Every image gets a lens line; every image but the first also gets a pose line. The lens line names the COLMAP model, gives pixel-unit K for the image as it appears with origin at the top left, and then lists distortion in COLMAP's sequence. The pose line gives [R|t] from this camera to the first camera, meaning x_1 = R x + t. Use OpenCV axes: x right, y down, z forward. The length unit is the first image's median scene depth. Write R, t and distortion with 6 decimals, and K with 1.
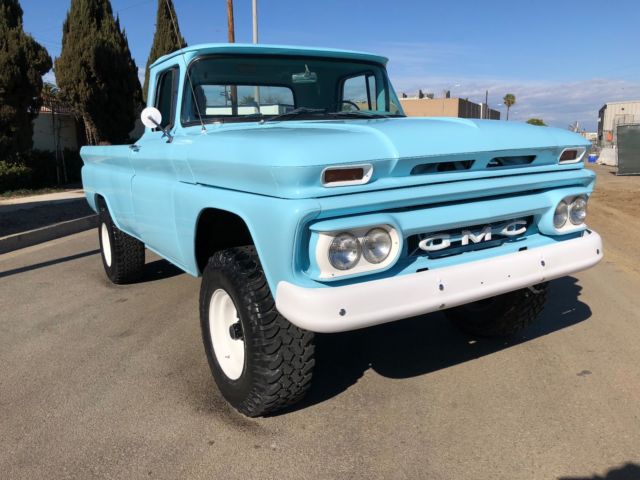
lens RADIAL K [[522.0, 0, 320.0], [0, 522.0, 240.0], [0, 0, 1]] dist [0.026557, -0.016678]
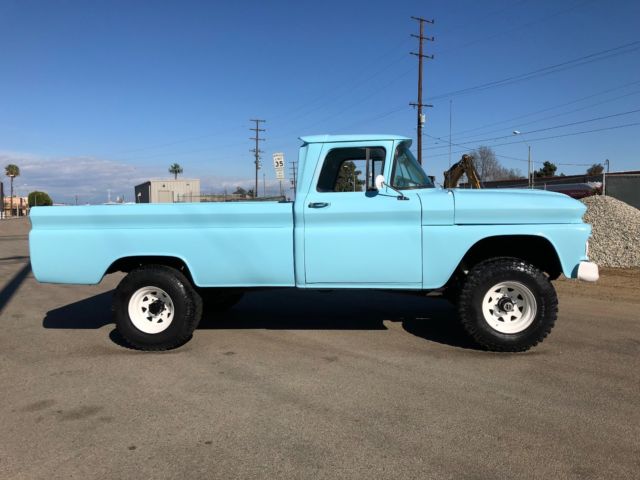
lens RADIAL K [[522.0, 0, 320.0], [0, 522.0, 240.0], [0, 0, 1]] dist [0.026557, -0.016678]
pose [[0.632750, -0.038278, 0.773410, -0.399535], [0.143770, 0.987219, -0.068763, -0.002637], [-0.760893, 0.154703, 0.630166, 0.072366]]
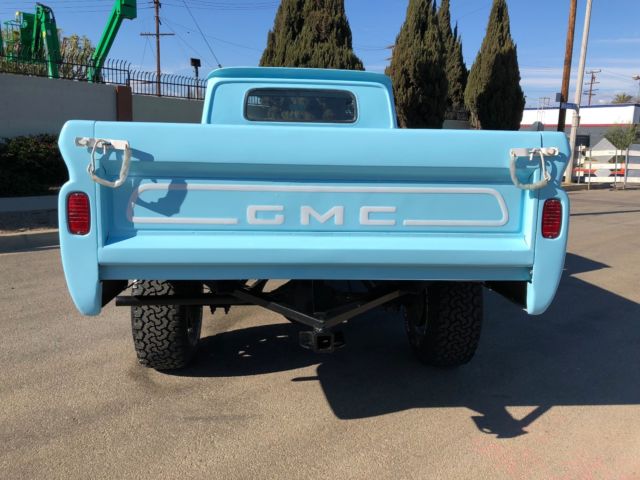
lens RADIAL K [[524.9, 0, 318.8], [0, 524.9, 238.2], [0, 0, 1]] dist [0.012297, 0.008995]
pose [[0.795828, 0.151107, -0.586366, 0.180391], [-0.152981, 0.987123, 0.046754, -0.008268], [0.585880, 0.052495, 0.808696, -0.005055]]
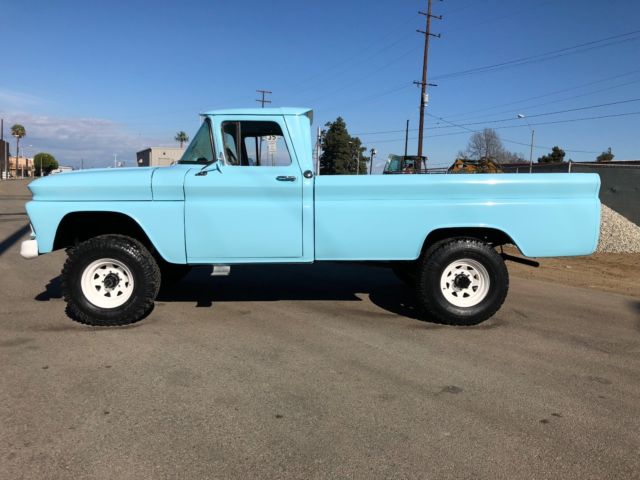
lens RADIAL K [[522.0, 0, 320.0], [0, 522.0, 240.0], [0, 0, 1]] dist [0.026557, -0.016678]
pose [[0.640877, -0.044267, 0.766366, -0.395865], [0.095893, 0.995132, -0.022711, 0.012883], [-0.761630, 0.088044, 0.642003, -0.011620]]
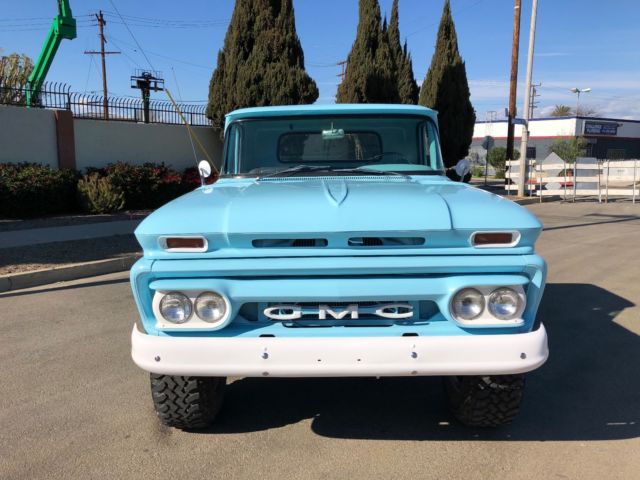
lens RADIAL K [[522.0, 0, 320.0], [0, 522.0, 240.0], [0, 0, 1]] dist [0.026557, -0.016678]
pose [[0.846401, 0.108473, -0.521381, 0.152278], [-0.118833, 0.992820, 0.013644, -0.030429], [0.519118, 0.050409, 0.853215, 0.024796]]
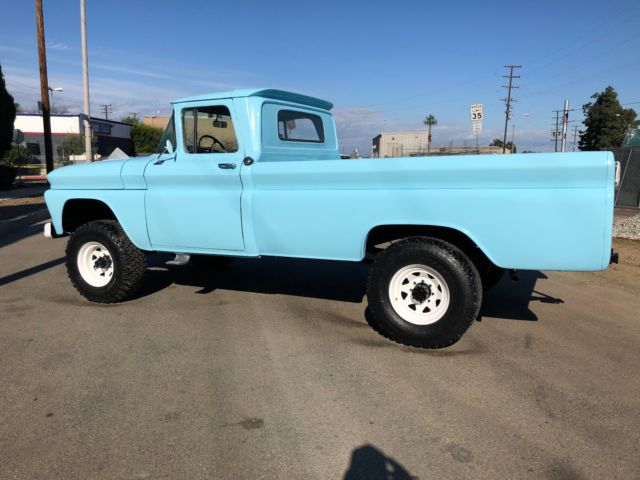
lens RADIAL K [[522.0, 0, 320.0], [0, 522.0, 240.0], [0, 0, 1]] dist [0.026557, -0.016678]
pose [[0.919442, -0.029605, 0.392109, -0.205031], [0.042515, 0.998801, -0.024281, 0.019021], [-0.390920, 0.038996, 0.919598, -0.102411]]
